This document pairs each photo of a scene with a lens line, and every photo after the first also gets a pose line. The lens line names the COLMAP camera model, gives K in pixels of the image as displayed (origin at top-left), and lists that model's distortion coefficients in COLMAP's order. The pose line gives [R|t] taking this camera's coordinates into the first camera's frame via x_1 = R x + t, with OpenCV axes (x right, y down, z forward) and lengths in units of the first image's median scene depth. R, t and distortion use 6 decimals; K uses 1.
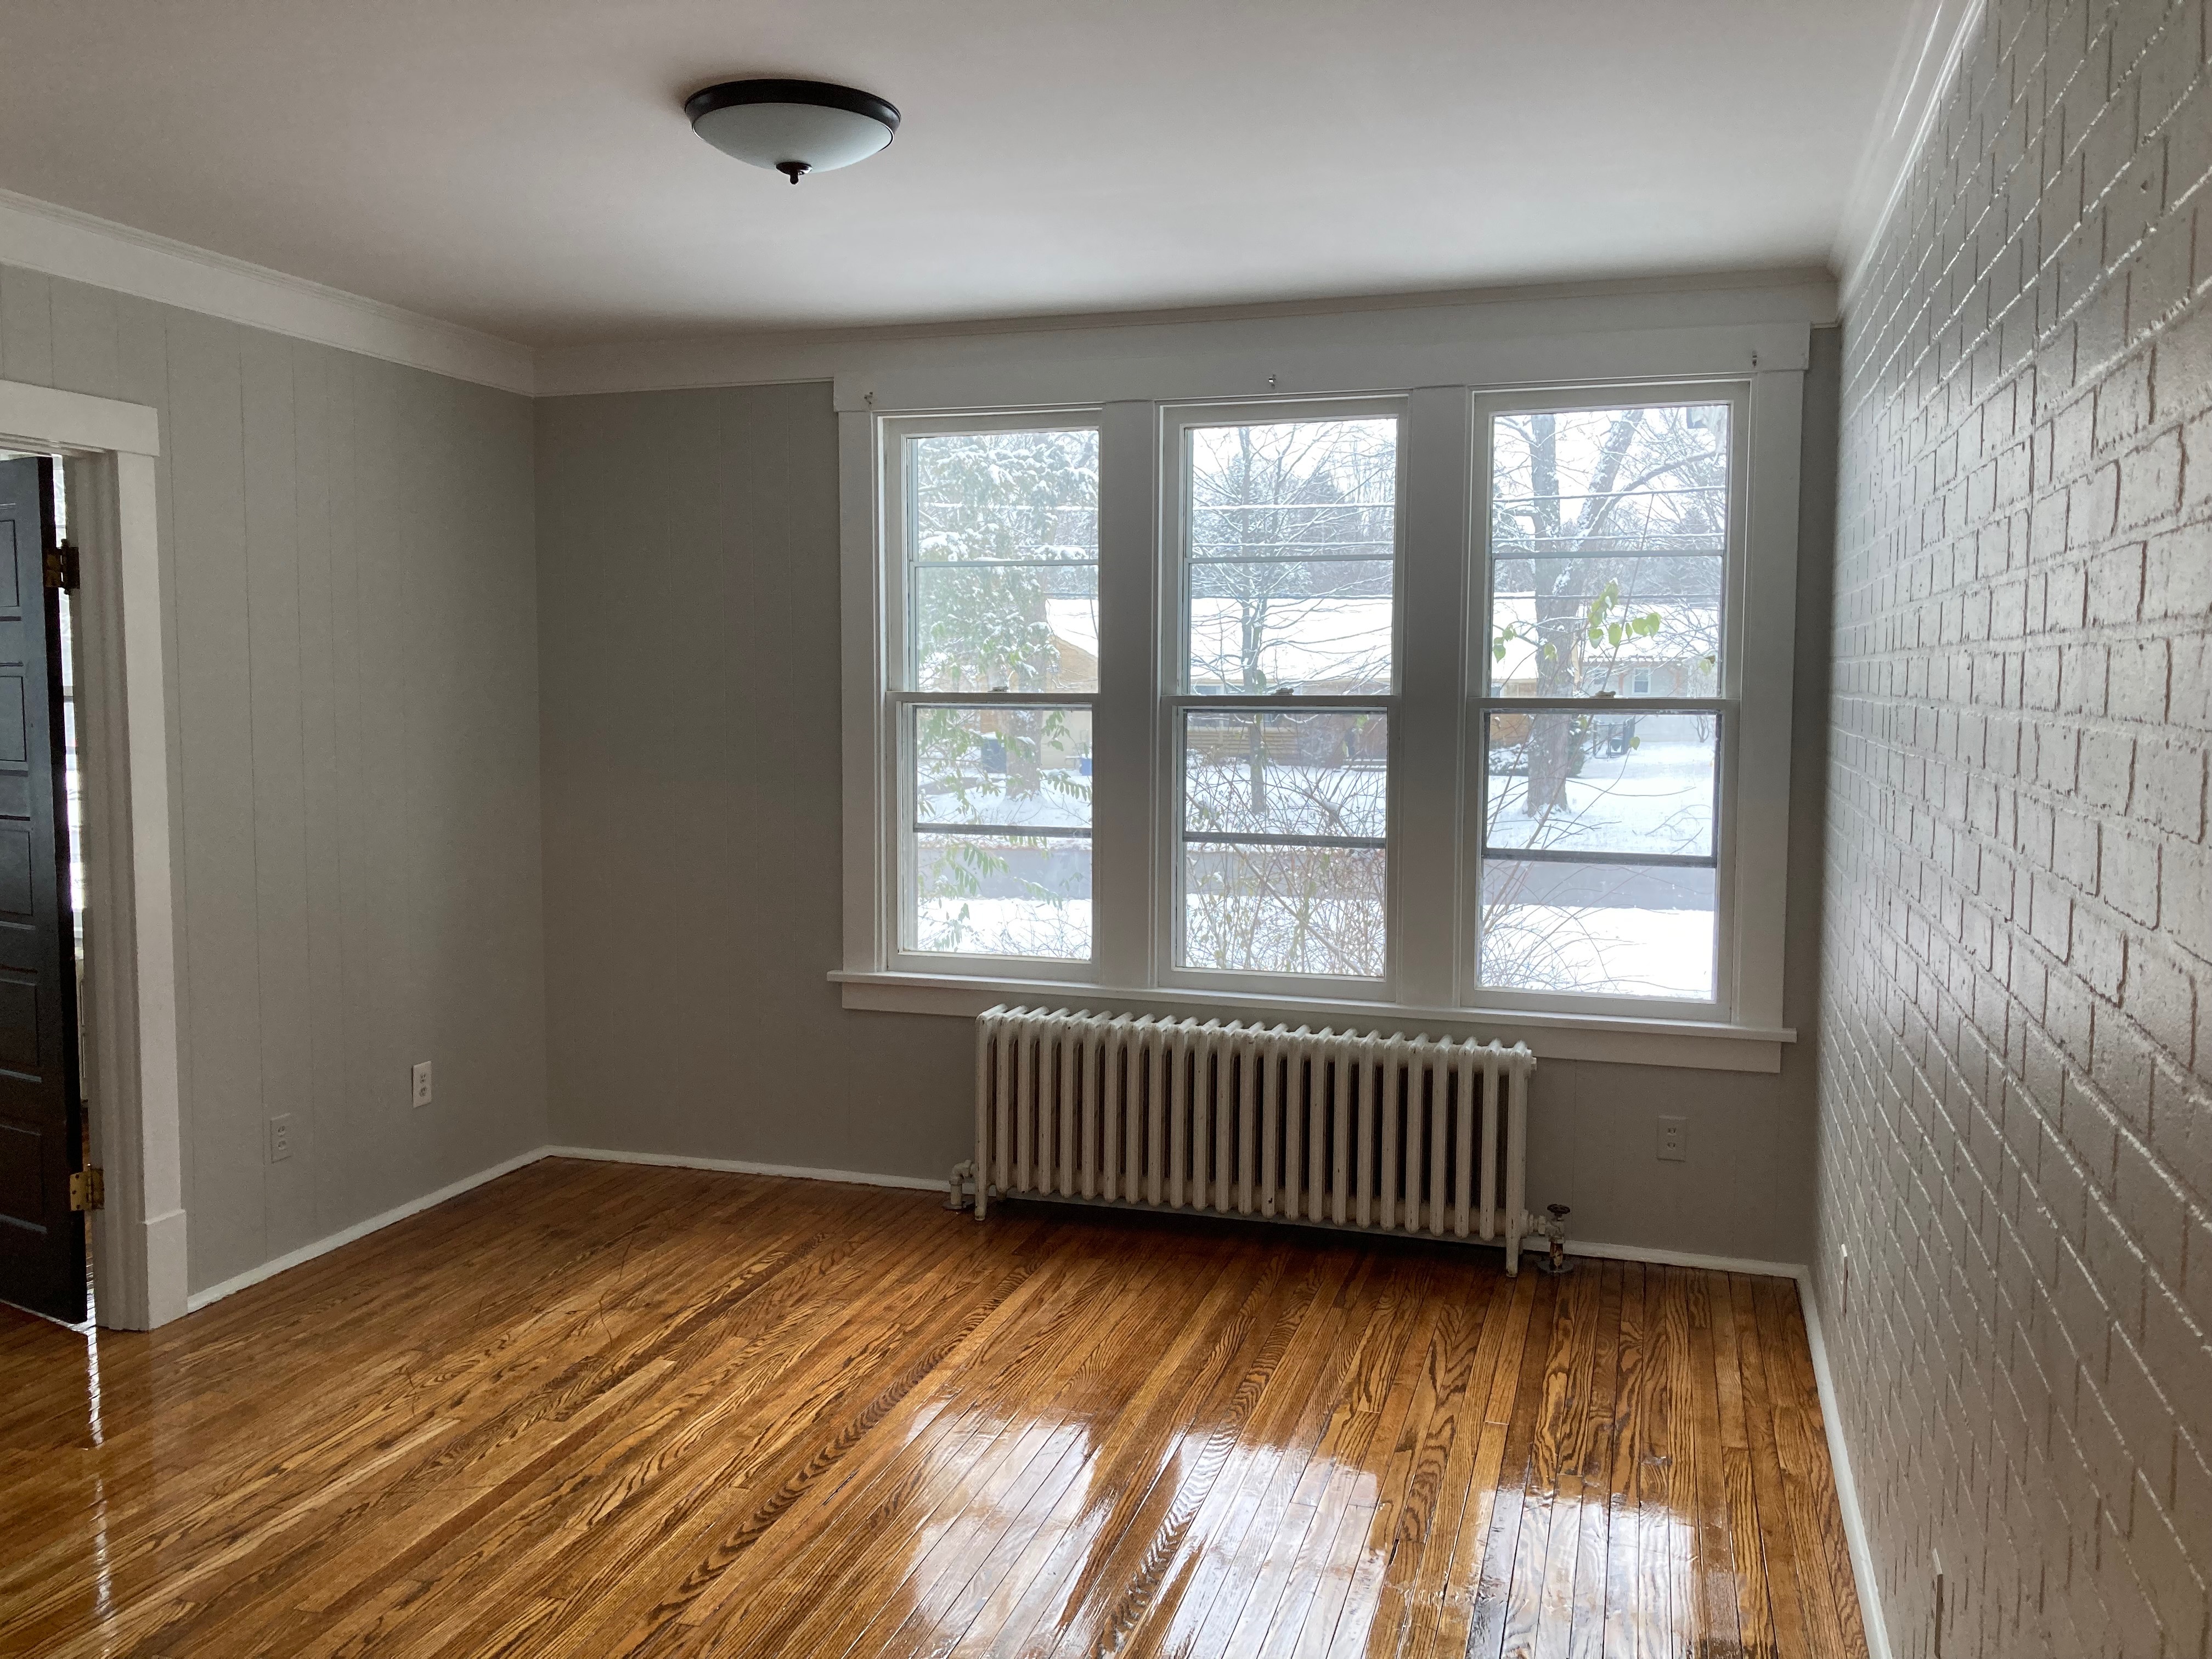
lens RADIAL K [[1797.4, 0, 1104.9], [0, 1797.4, 812.7], [0, 0, 1]] dist [0.001532, 0.001388]
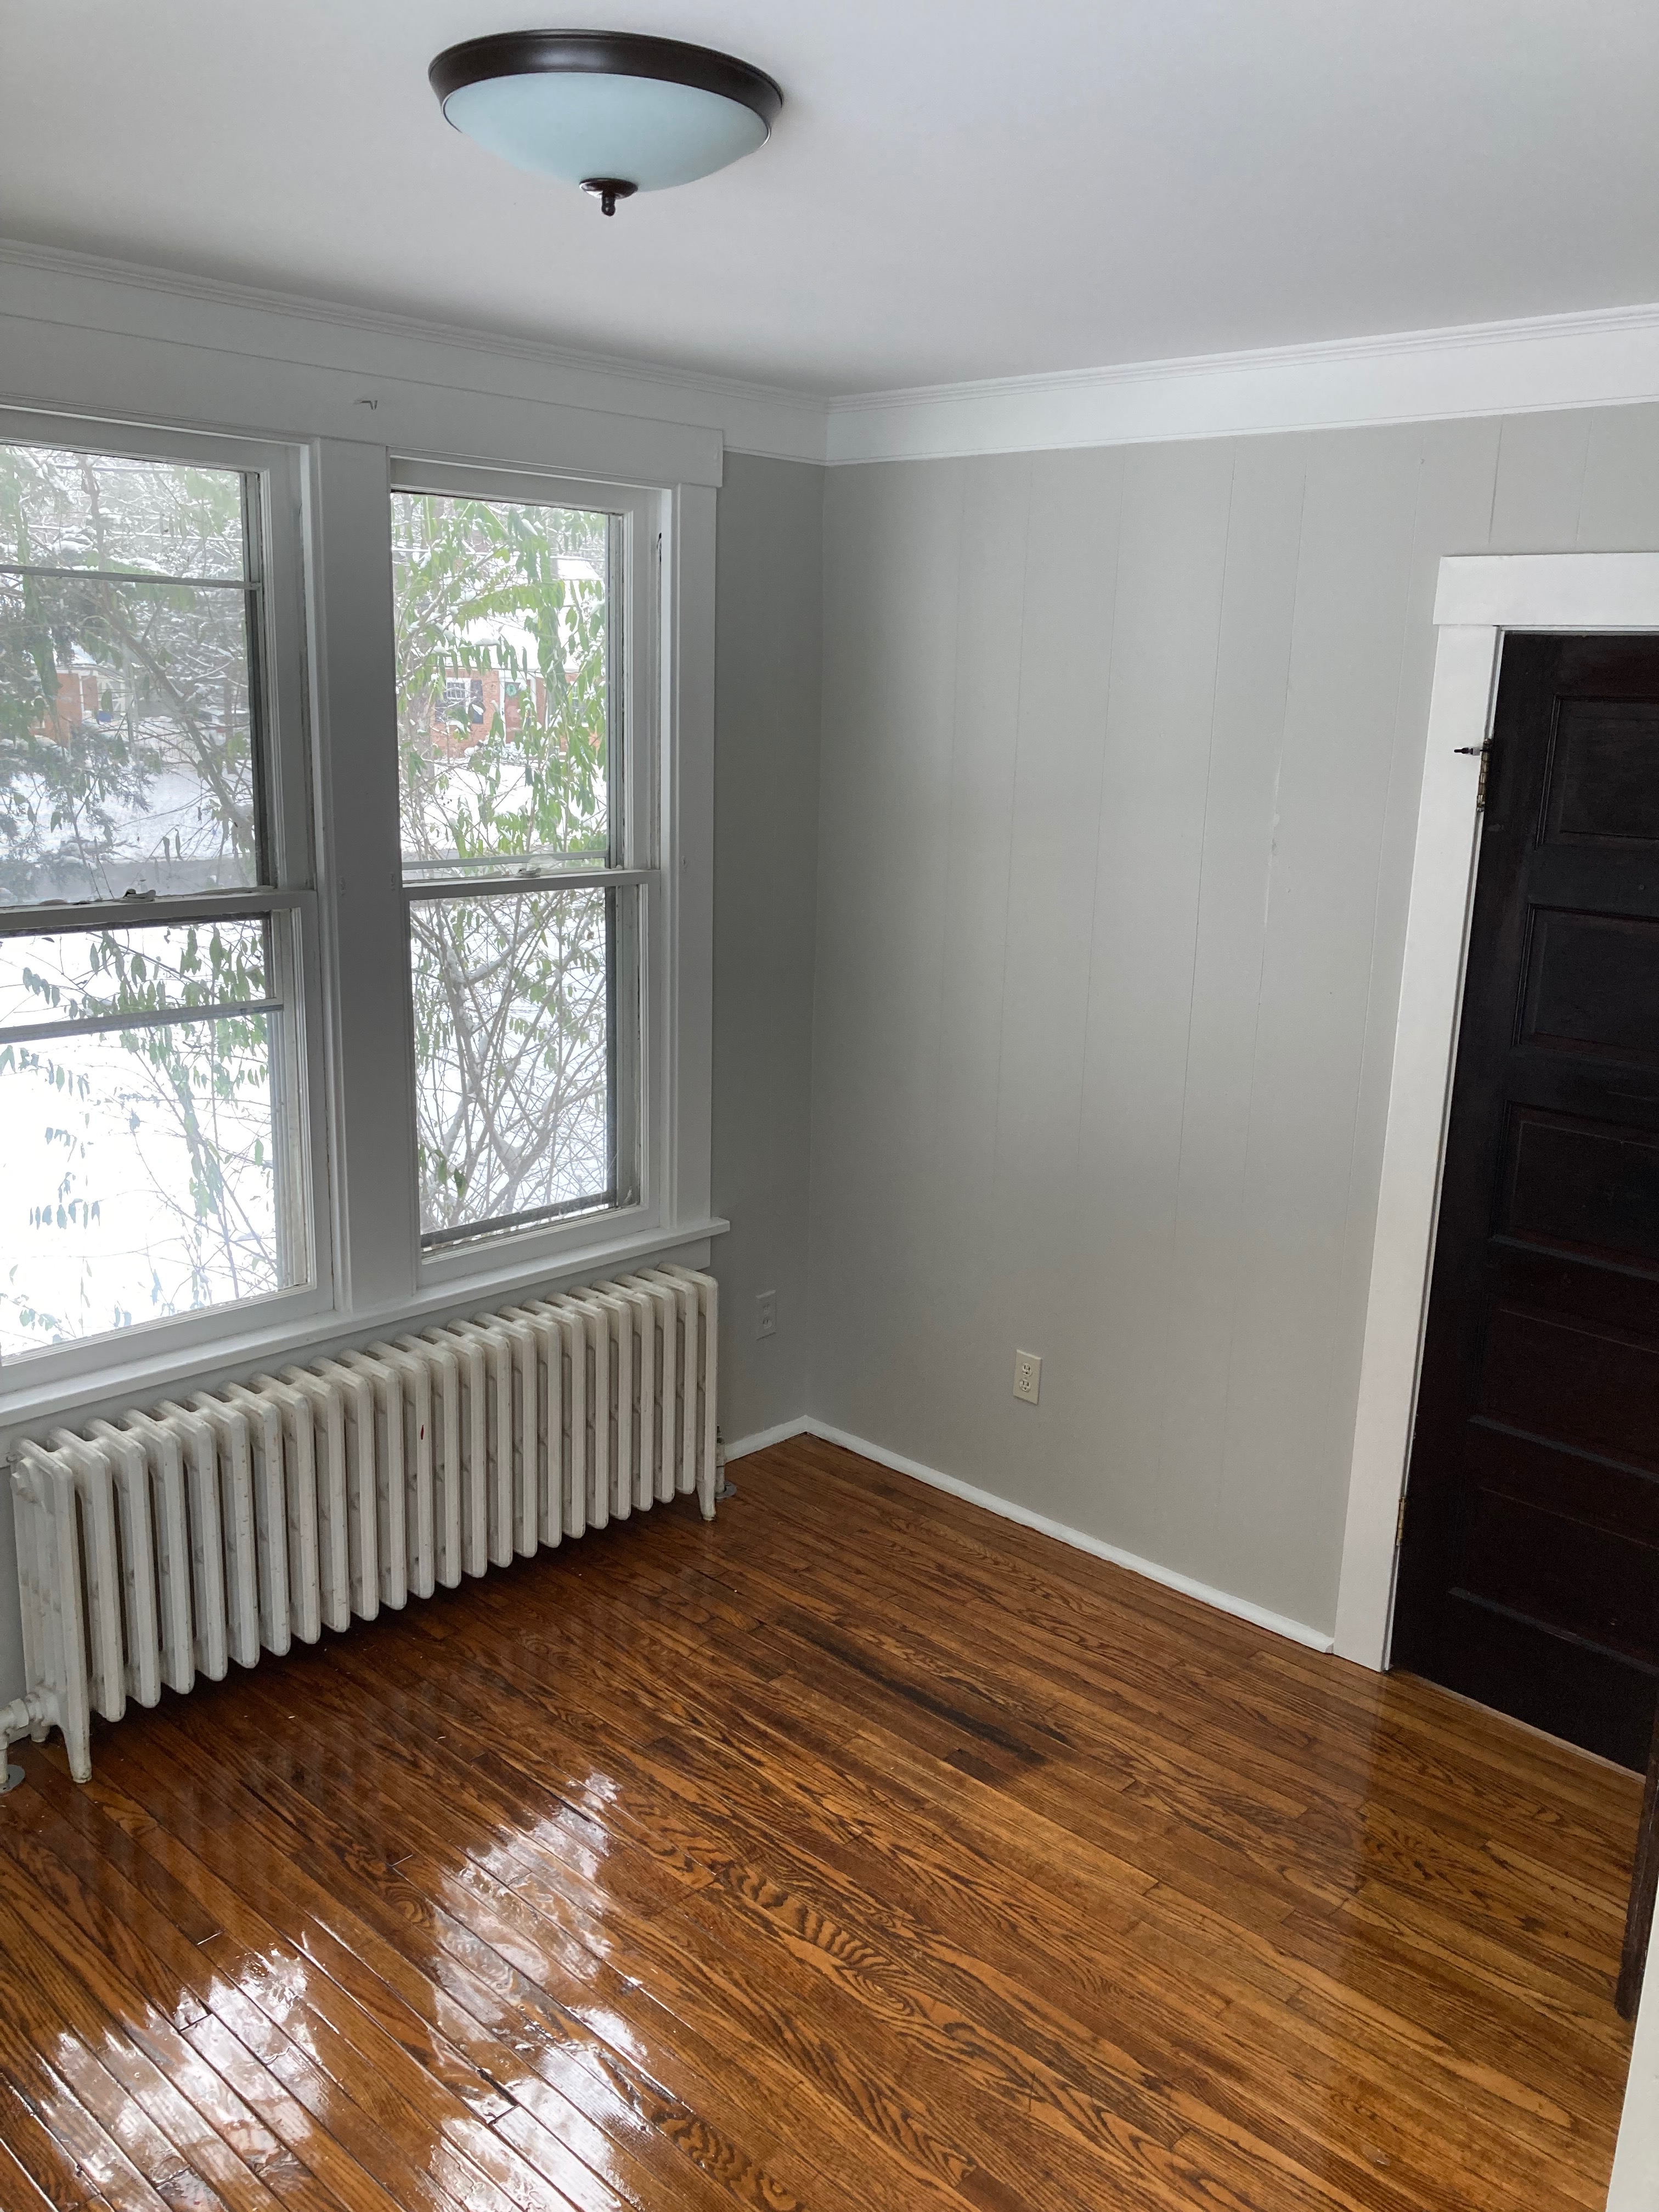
lens RADIAL K [[1797.4, 0, 829.5], [0, 1797.4, 1106.0], [0, 0, 1]] dist [0.001532, 0.001388]
pose [[0.441936, -0.193414, 0.875947, -0.496801], [0.042631, 0.979904, 0.194860, -0.120195], [-0.896033, -0.048773, 0.441300, 0.553032]]
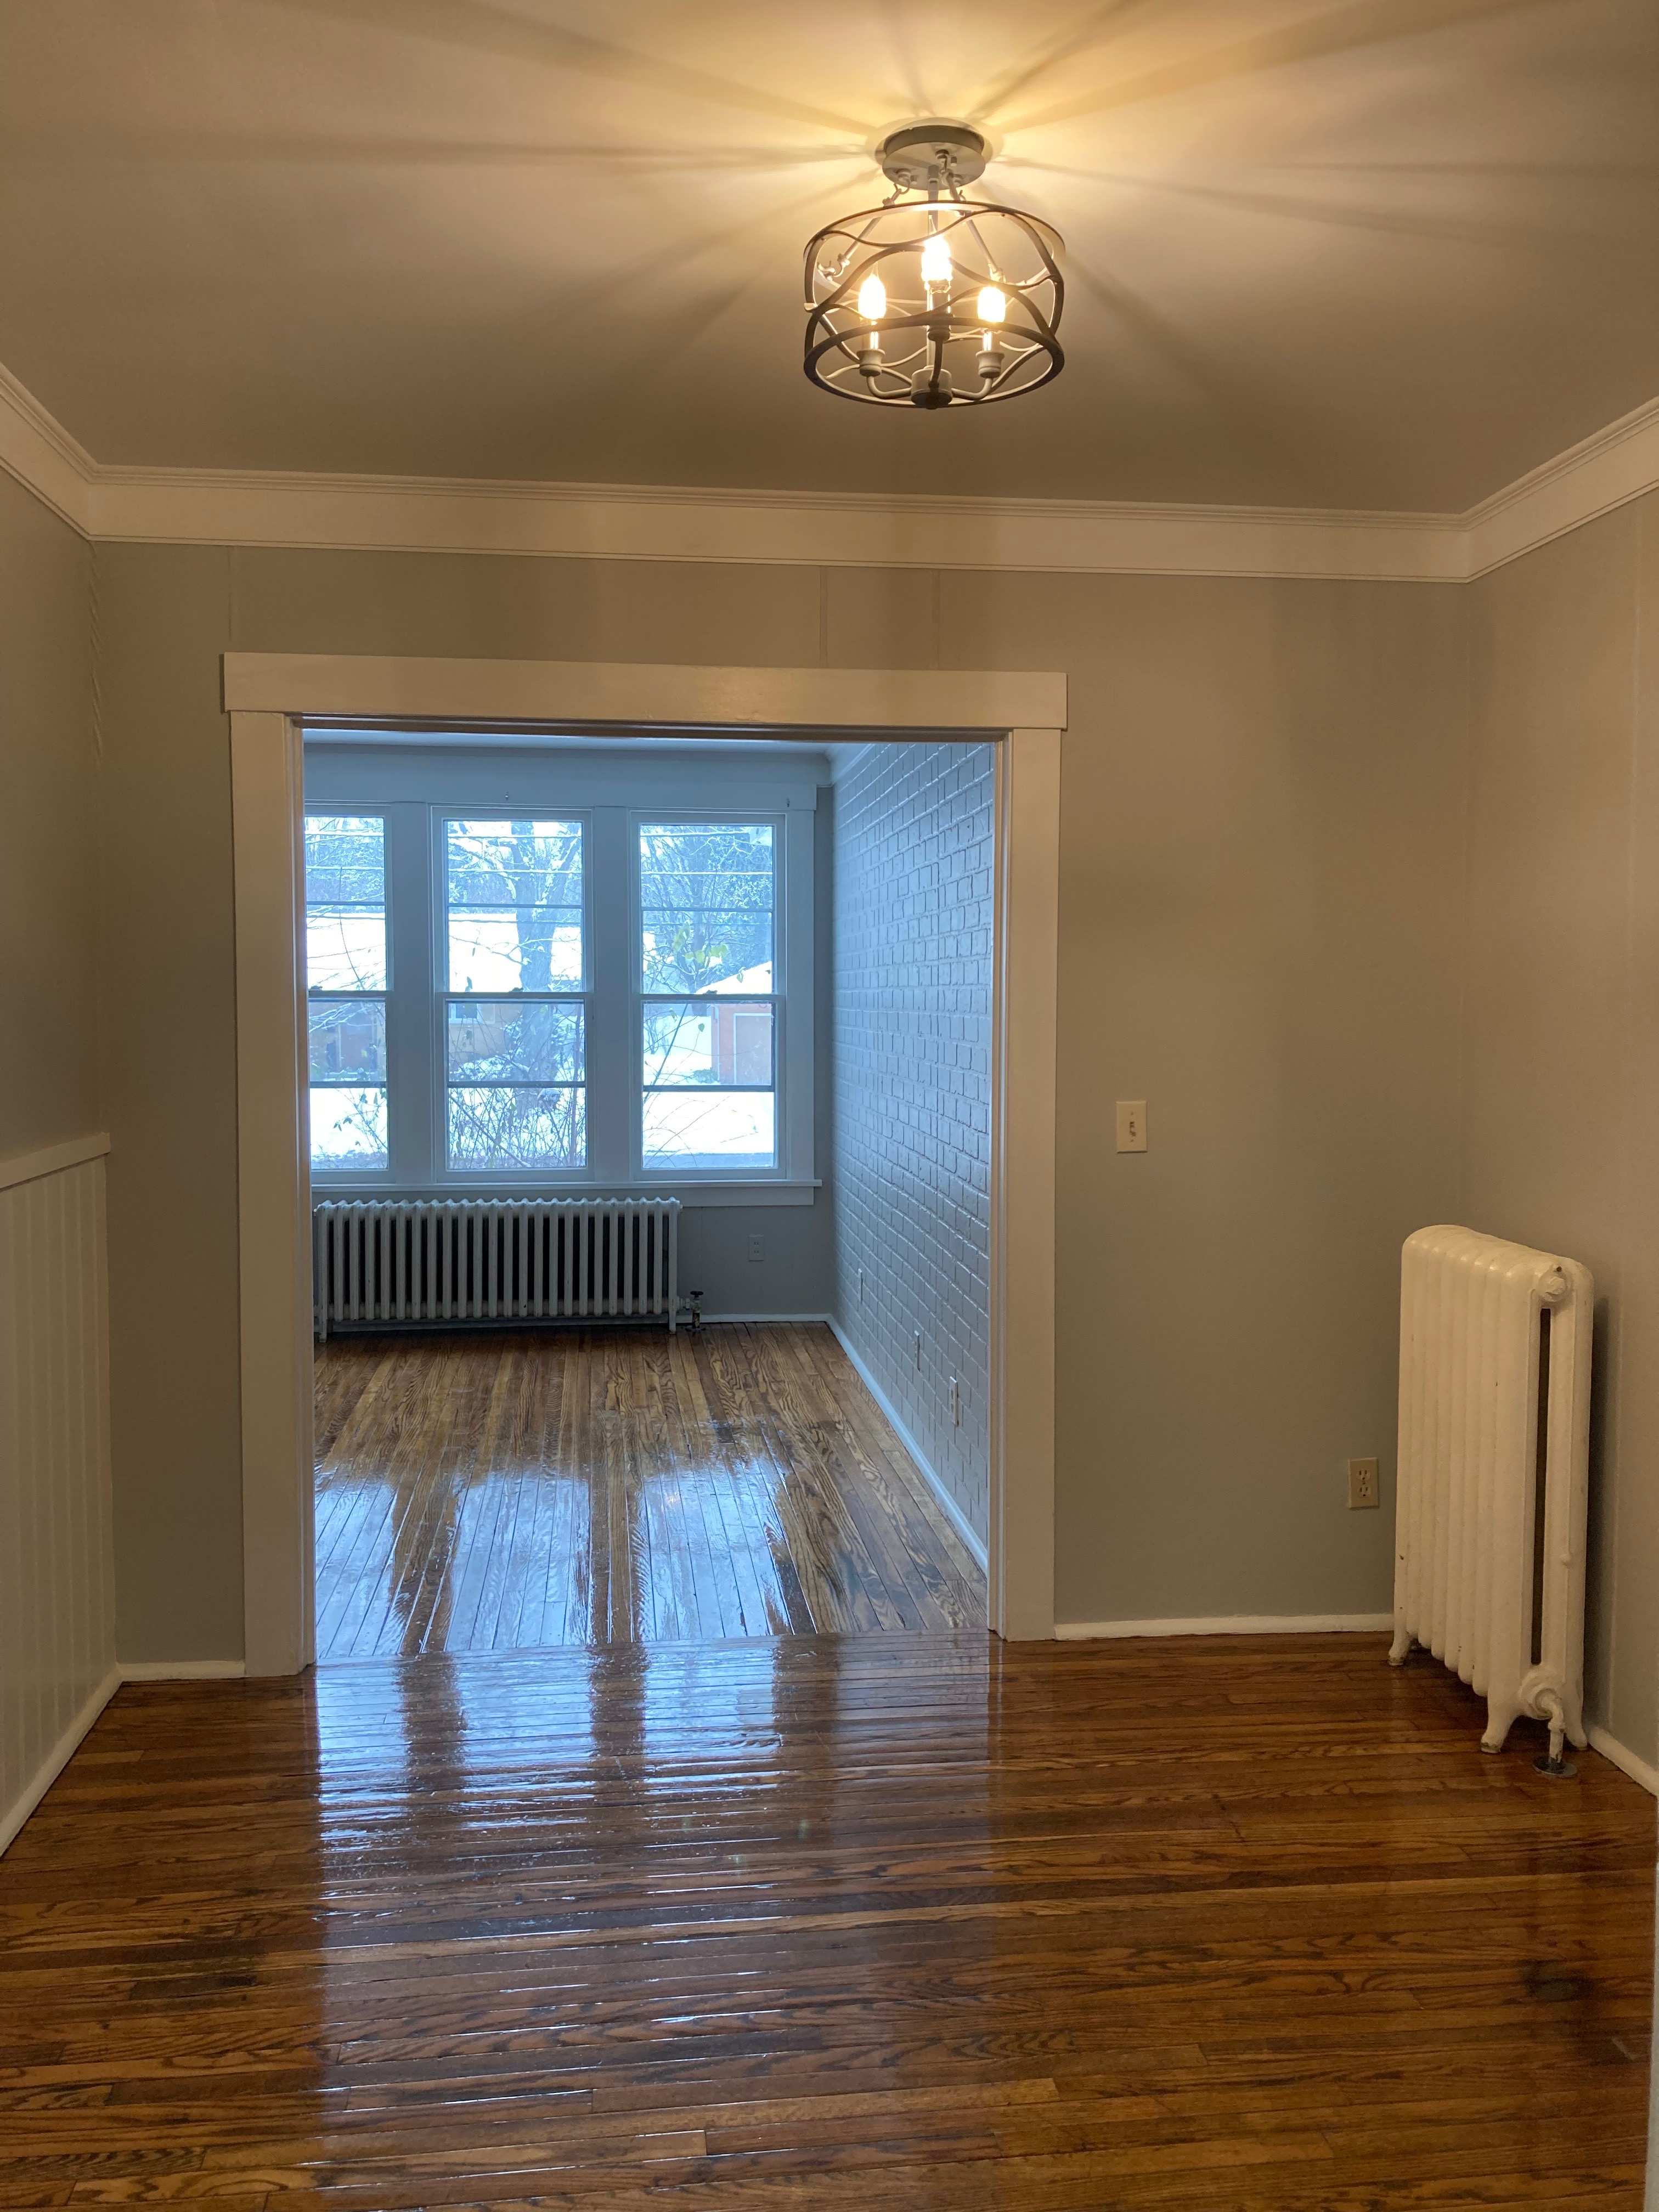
lens RADIAL K [[1797.4, 0, 829.5], [0, 1797.4, 1106.0], [0, 0, 1]] dist [0.001532, 0.001388]
pose [[0.910555, -0.027084, 0.412499, -0.331719], [0.032976, 0.999430, -0.007171, 0.059430], [-0.412070, 0.020132, 0.910930, -0.609018]]
